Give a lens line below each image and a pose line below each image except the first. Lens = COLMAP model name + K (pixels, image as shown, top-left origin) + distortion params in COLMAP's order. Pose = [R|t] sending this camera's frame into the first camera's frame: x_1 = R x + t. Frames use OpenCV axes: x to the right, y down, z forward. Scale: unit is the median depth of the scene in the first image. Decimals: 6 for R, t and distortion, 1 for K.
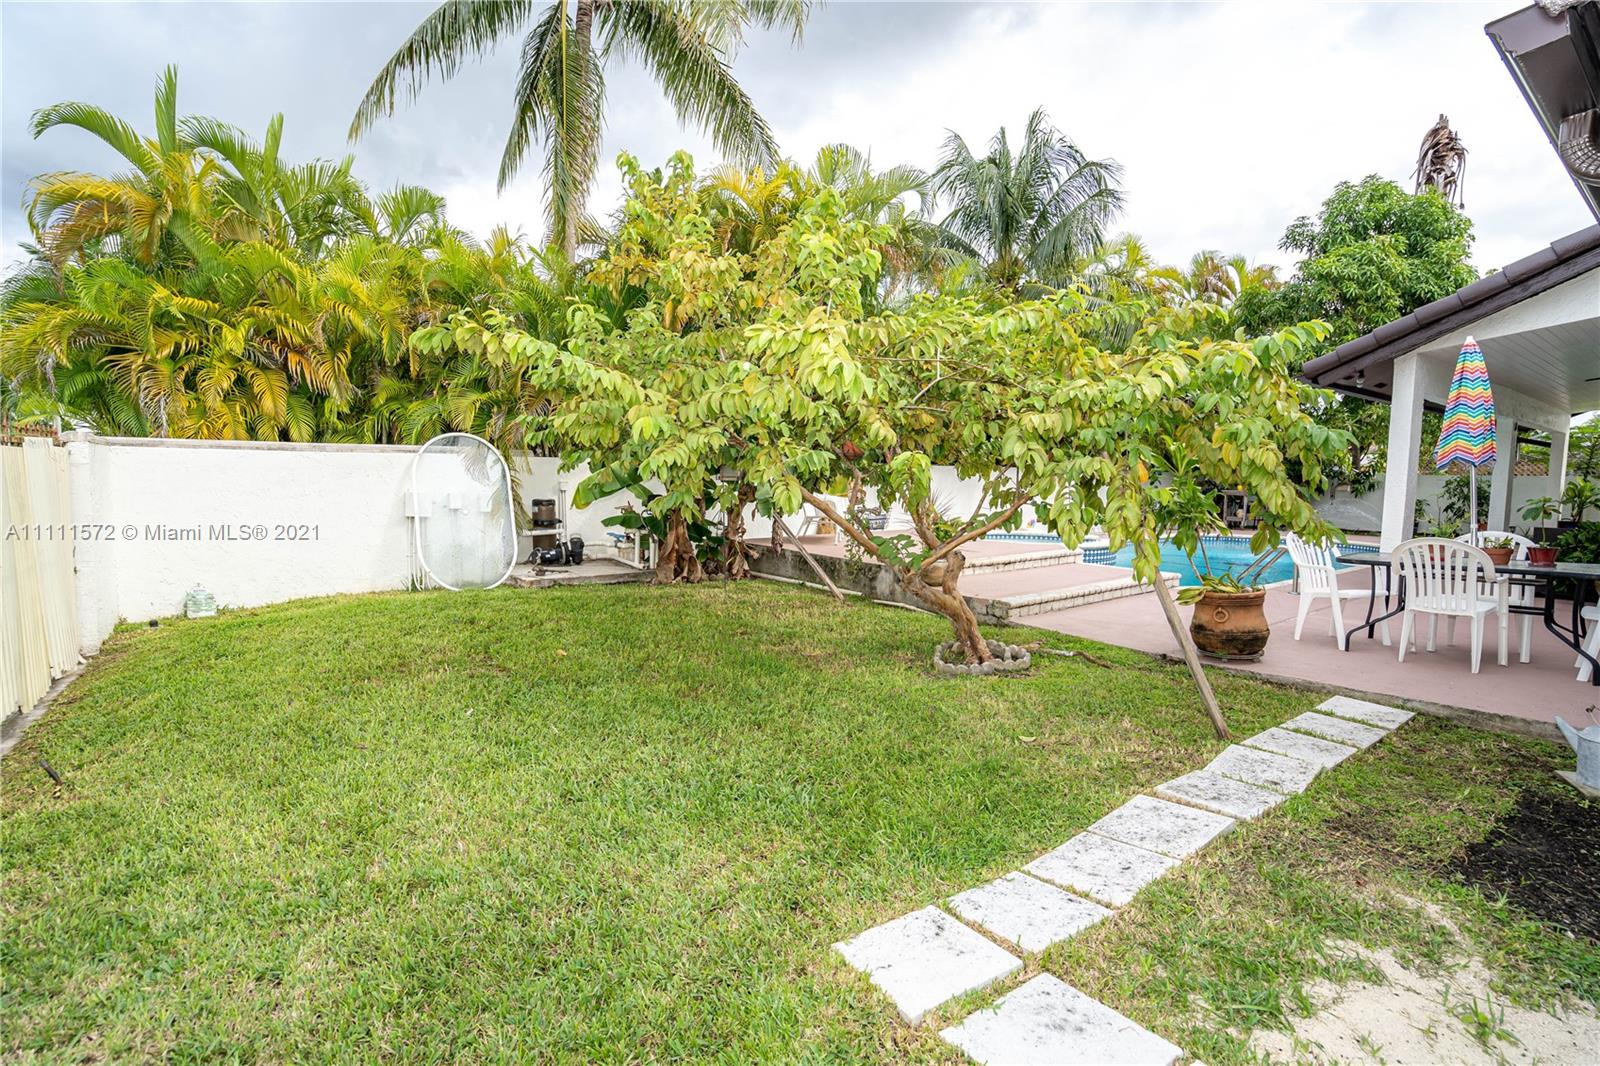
lens RADIAL K [[746.8, 0, 800.0], [0, 746.8, 533.0], [0, 0, 1]] dist [-0.049391, 0.016013]
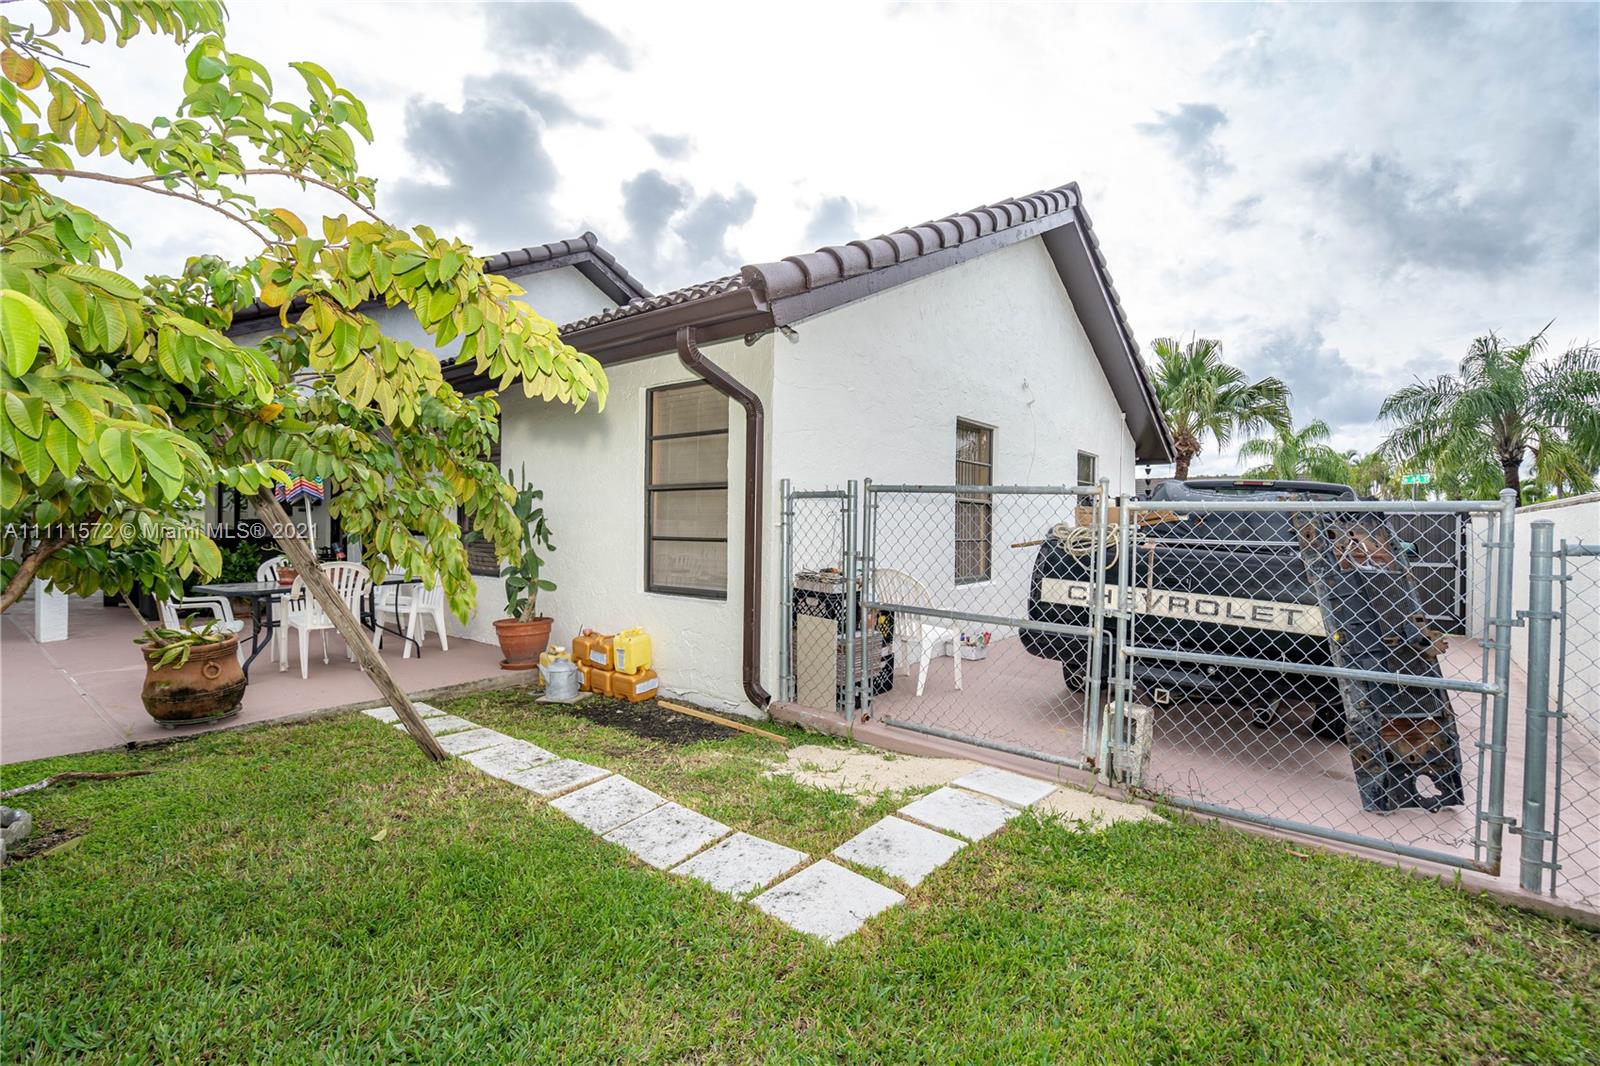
lens RADIAL K [[747.1, 0, 800.0], [0, 747.1, 533.0], [0, 0, 1]] dist [-0.065077, 0.027244]
pose [[-0.229142, -0.032361, 0.972855, -0.679922], [0.068745, 0.996414, 0.049337, -0.072990], [-0.970962, 0.078185, -0.226095, 0.857255]]
